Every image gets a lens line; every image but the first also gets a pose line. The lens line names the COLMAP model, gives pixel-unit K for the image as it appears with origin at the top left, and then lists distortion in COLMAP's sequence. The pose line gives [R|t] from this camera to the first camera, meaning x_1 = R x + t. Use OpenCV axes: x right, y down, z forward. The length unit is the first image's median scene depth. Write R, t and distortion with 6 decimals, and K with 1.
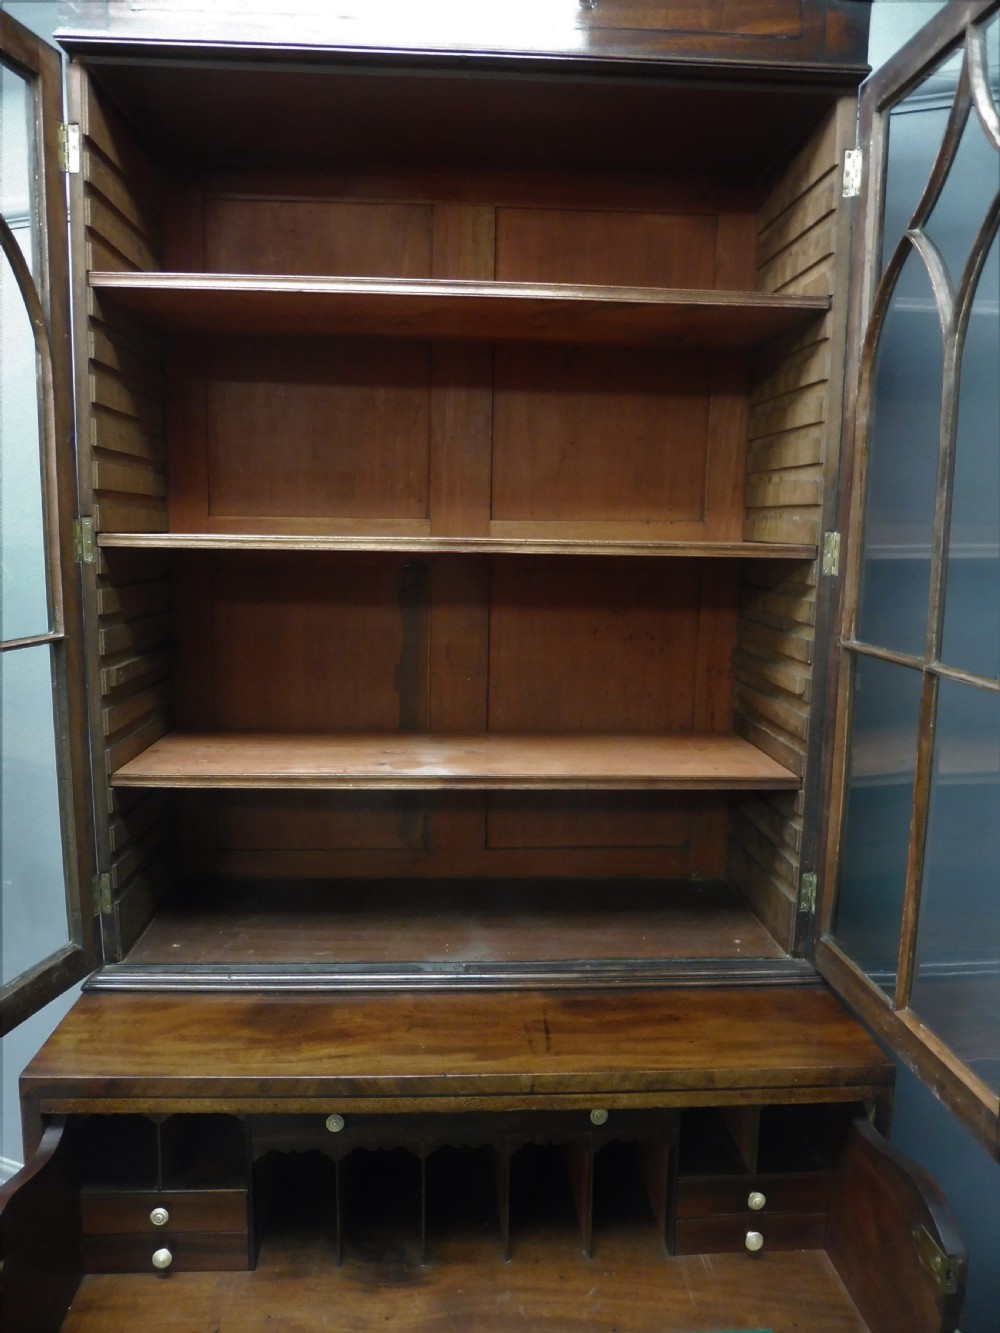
lens RADIAL K [[960.6, 0, 485.1], [0, 960.6, 662.7], [0, 0, 1]] dist [-0.050830, 0.003161]
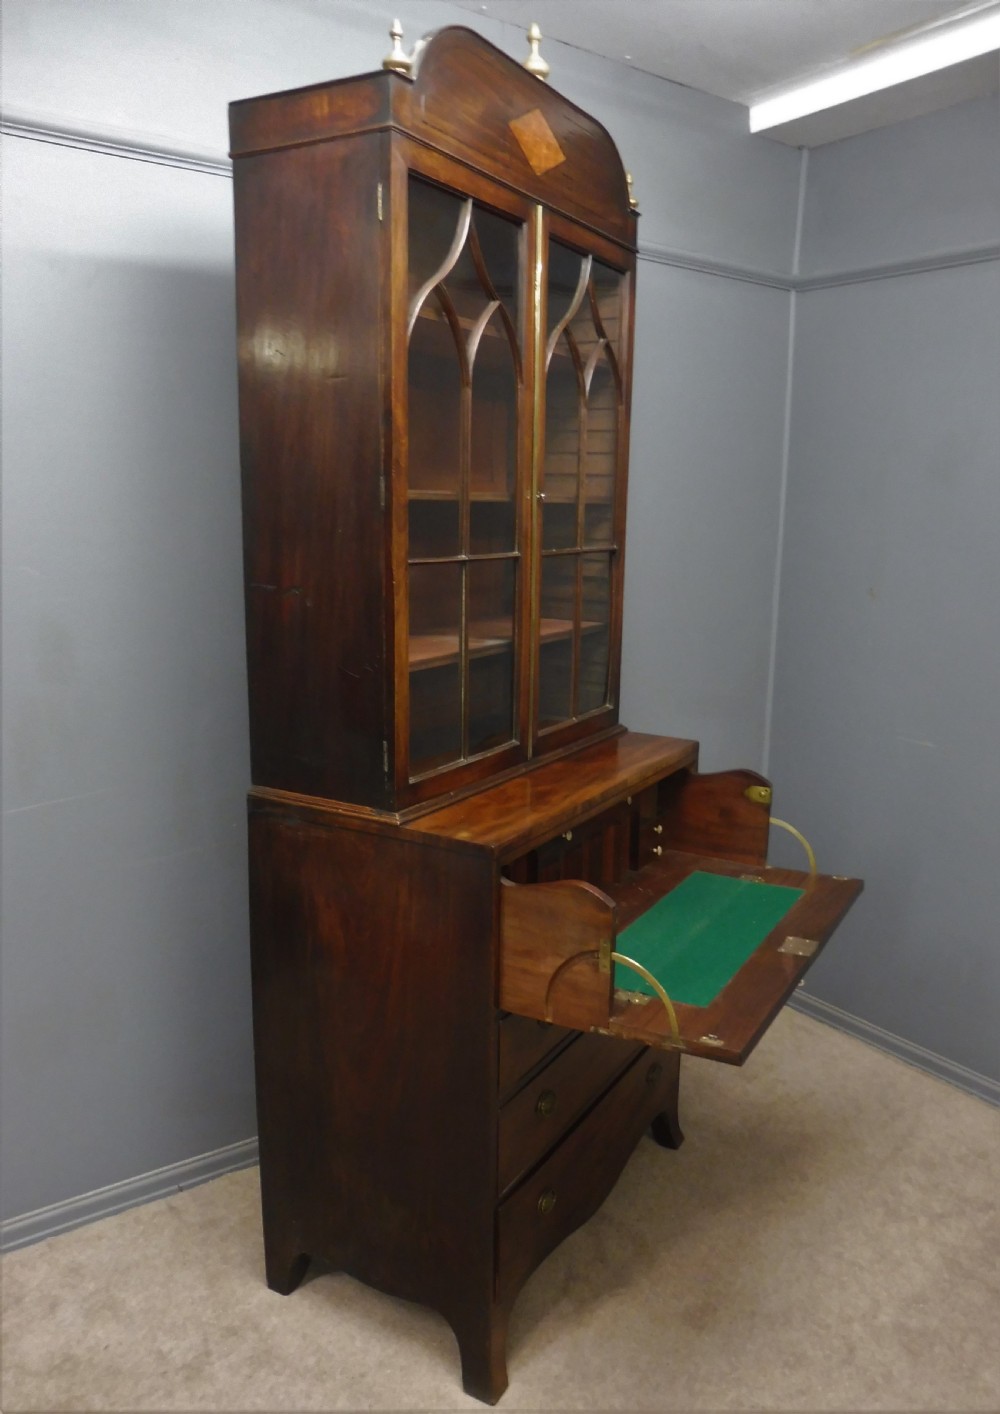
lens RADIAL K [[1057.2, 0, 521.1], [0, 1057.2, 725.2], [0, 0, 1]] dist [-0.054770, 0.005141]
pose [[0.546654, -0.179660, 0.817858, -1.759408], [0.107809, 0.983684, 0.144027, 0.000992], [-0.830389, 0.009440, 0.557103, -0.003495]]
